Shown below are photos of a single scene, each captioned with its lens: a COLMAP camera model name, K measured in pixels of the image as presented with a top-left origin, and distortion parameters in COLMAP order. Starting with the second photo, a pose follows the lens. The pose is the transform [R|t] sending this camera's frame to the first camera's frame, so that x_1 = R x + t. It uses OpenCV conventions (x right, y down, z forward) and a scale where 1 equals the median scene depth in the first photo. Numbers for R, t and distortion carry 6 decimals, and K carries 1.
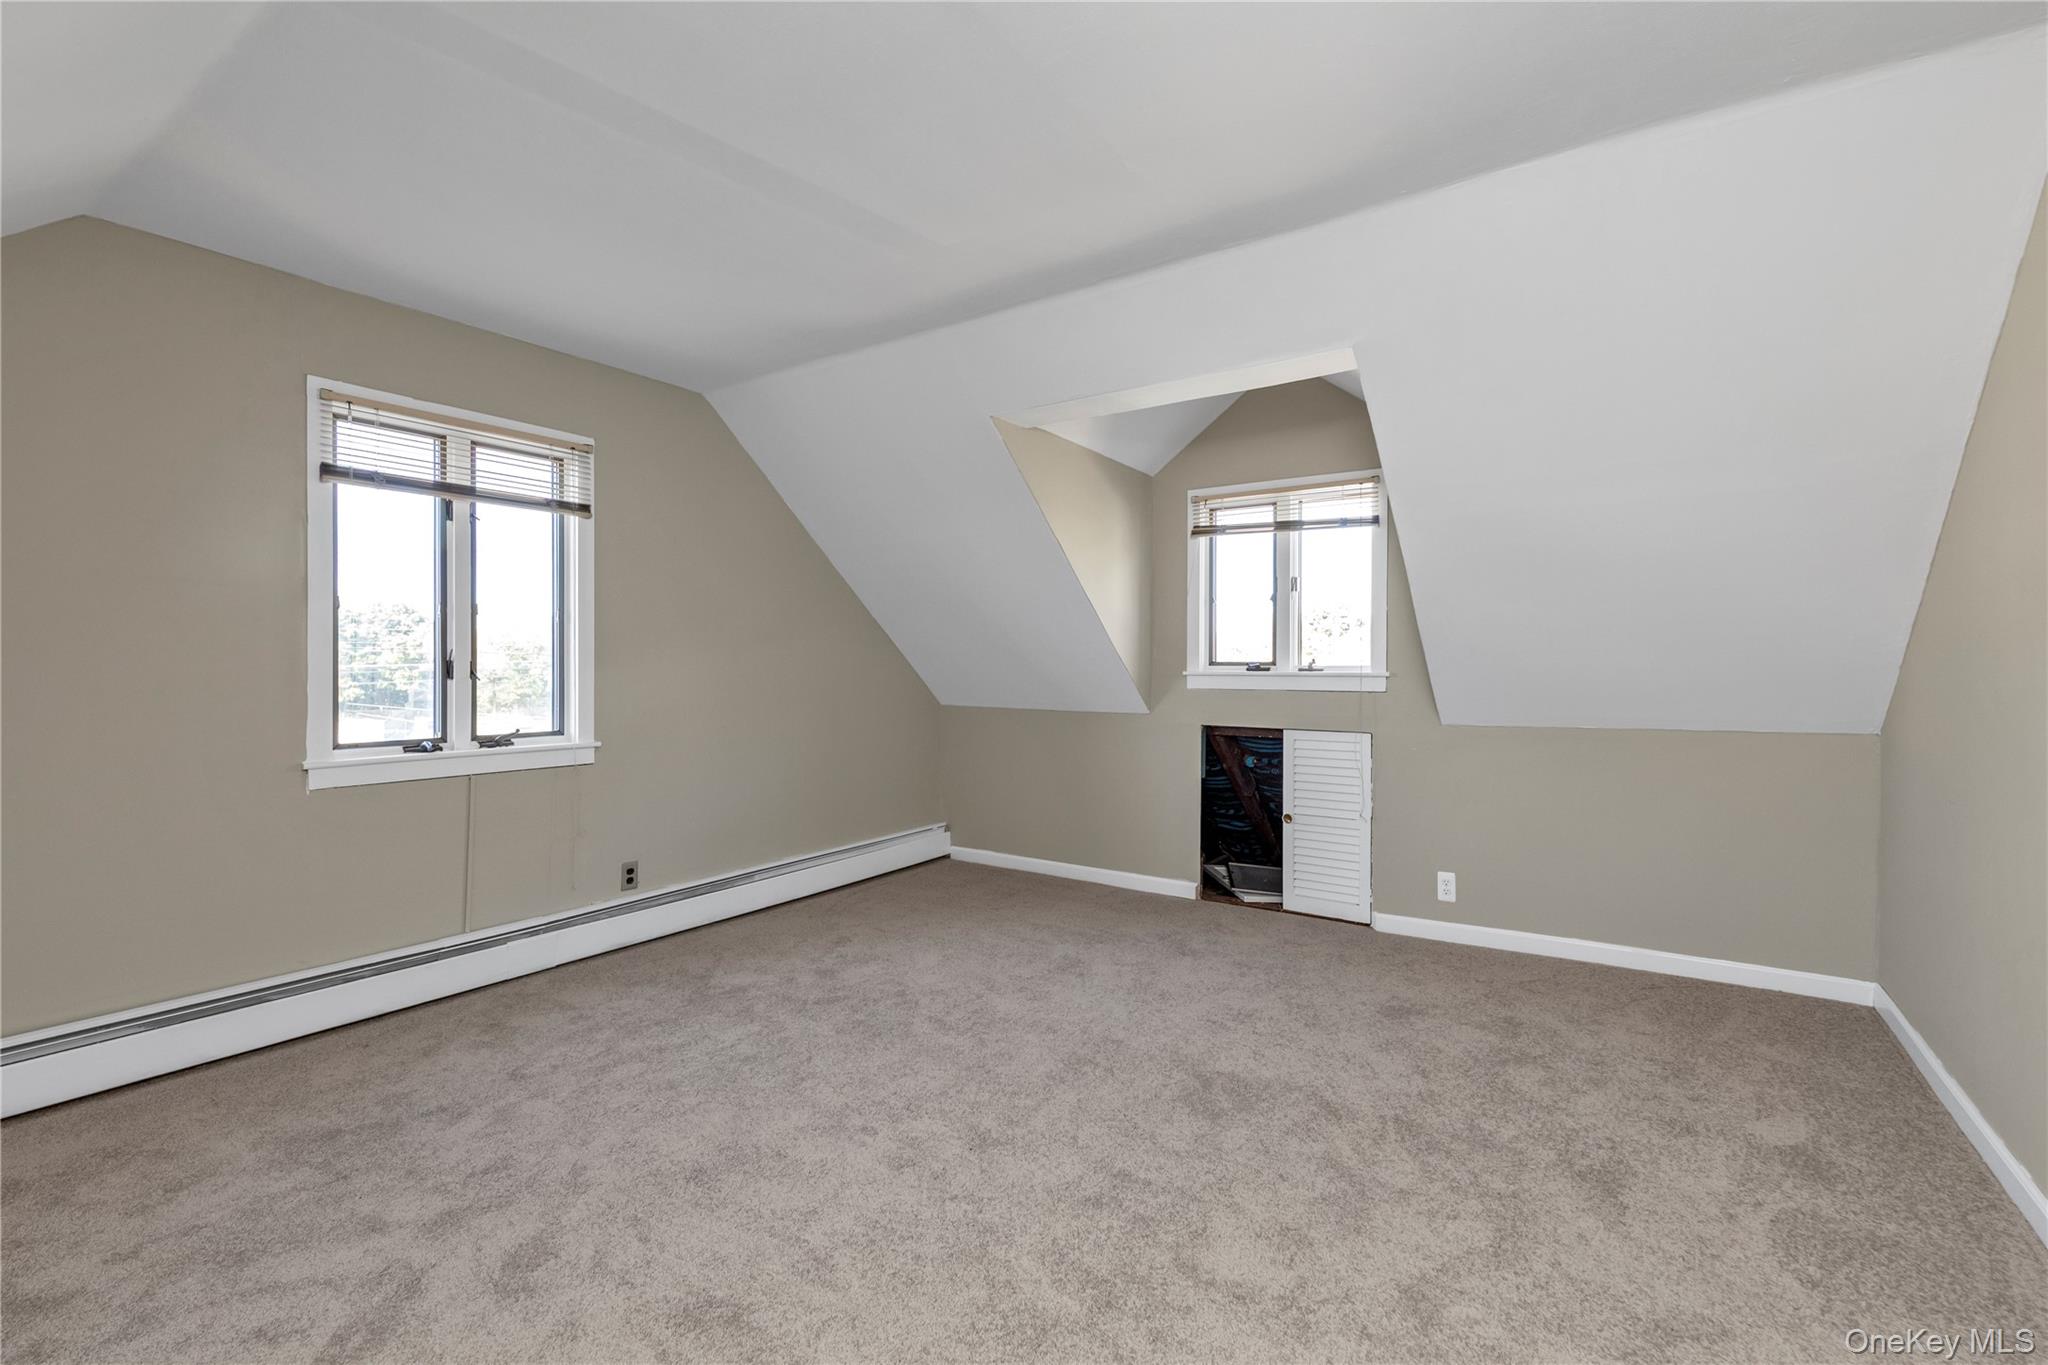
lens RADIAL K [[886.8, 0, 1020.1], [0, 886.8, 671.0], [0, 0, 1]] dist [-0.000434, 0.000335]
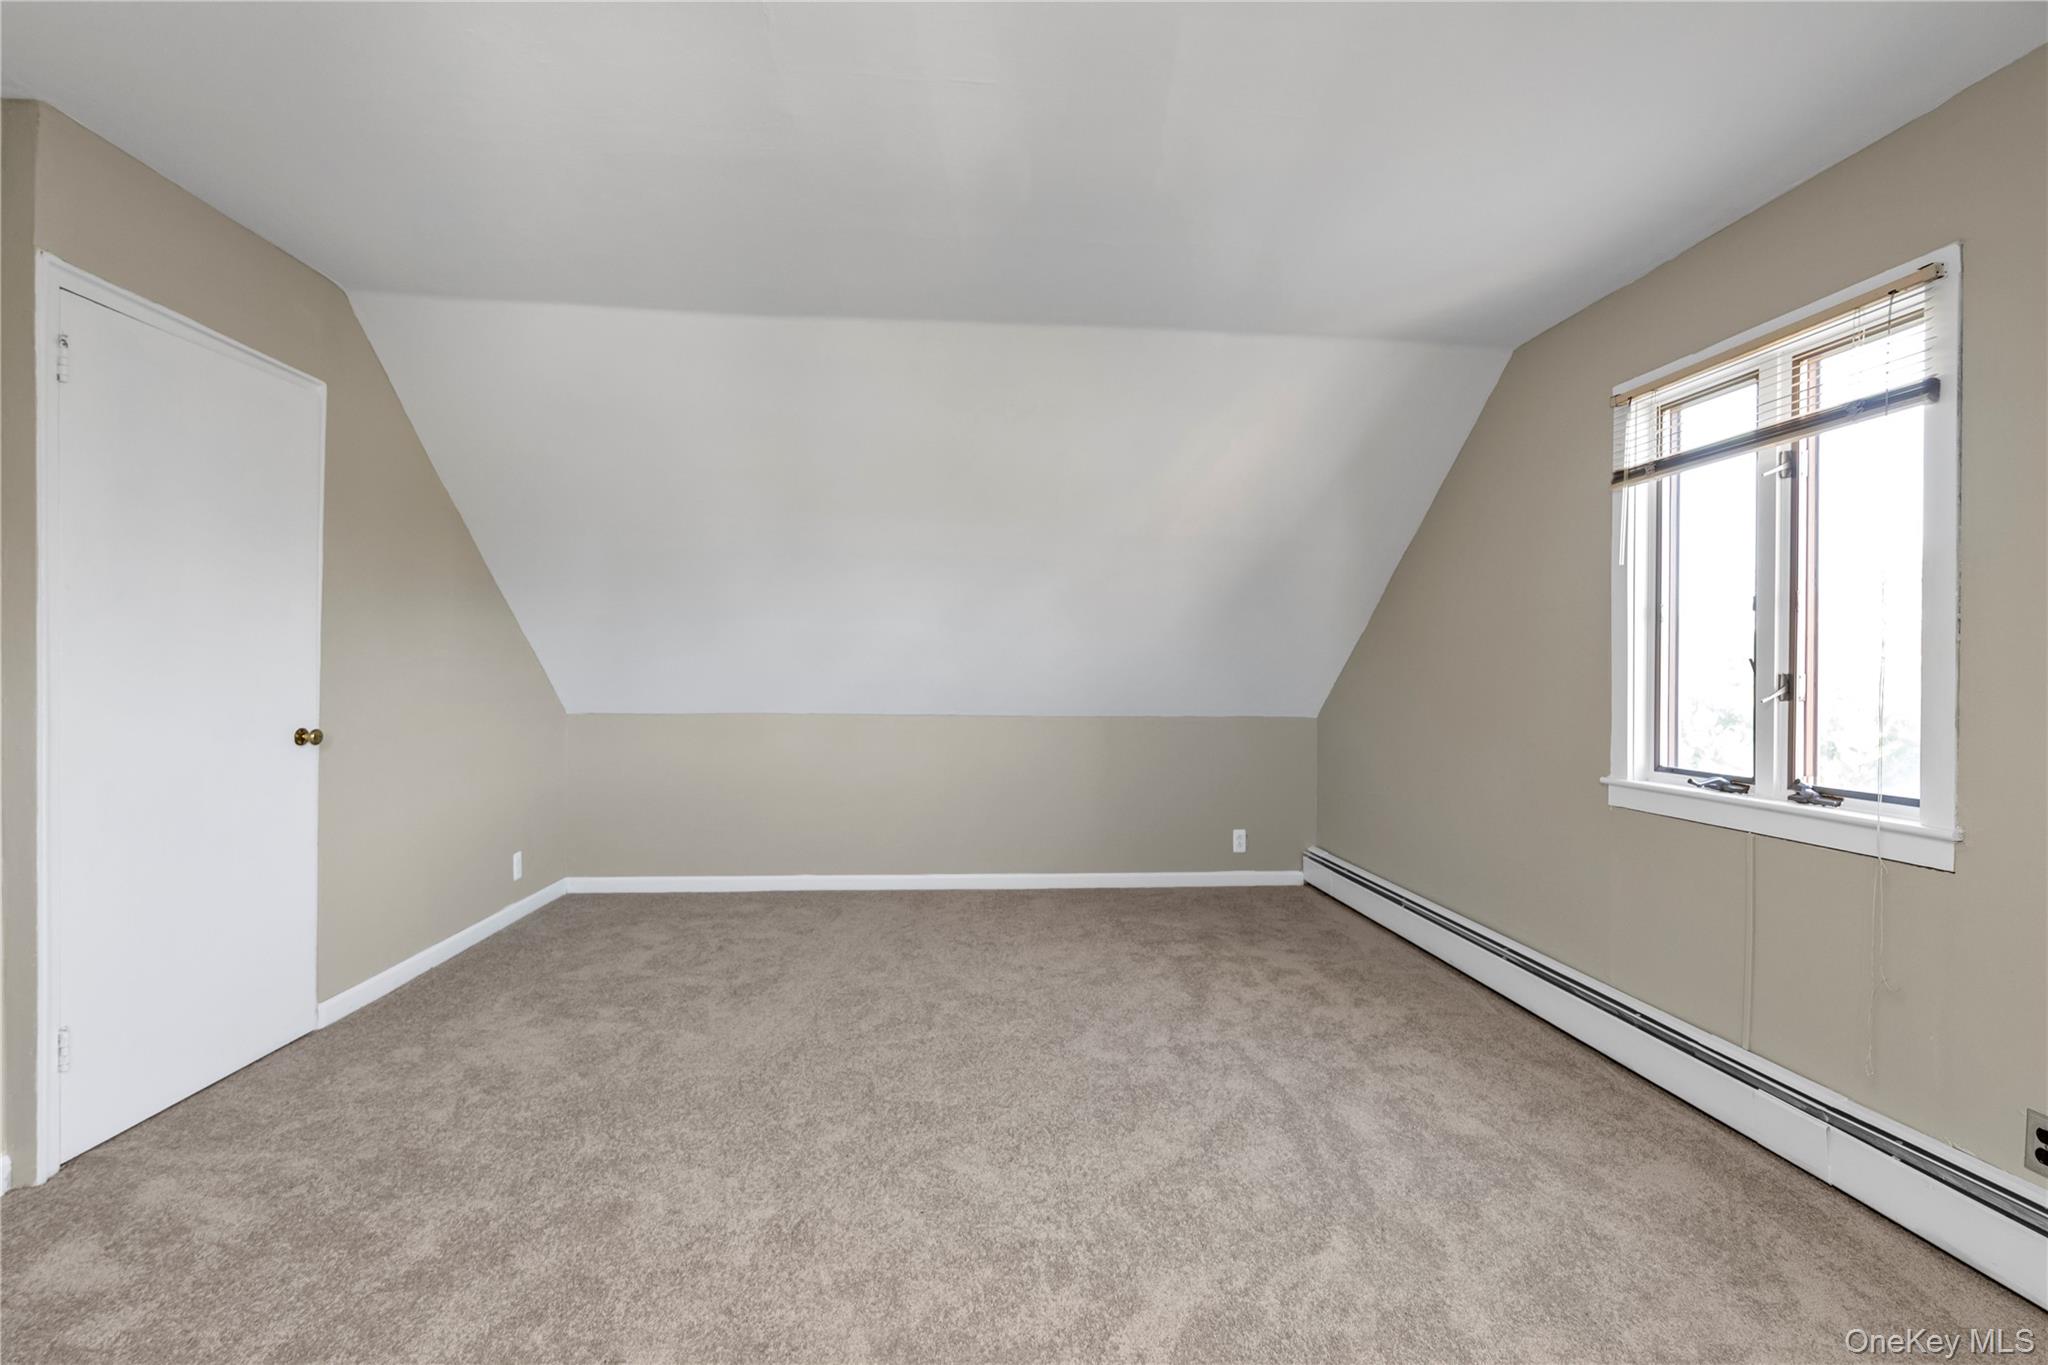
lens RADIAL K [[886.8, 0, 1020.5], [0, 886.8, 684.4], [0, 0, 1]] dist [-0.000434, 0.000335]
pose [[-0.784335, 0.003484, -0.620327, 0.278829], [-0.004680, 0.999923, 0.011533, -0.007646], [0.620319, 0.011949, -0.784258, 1.166854]]
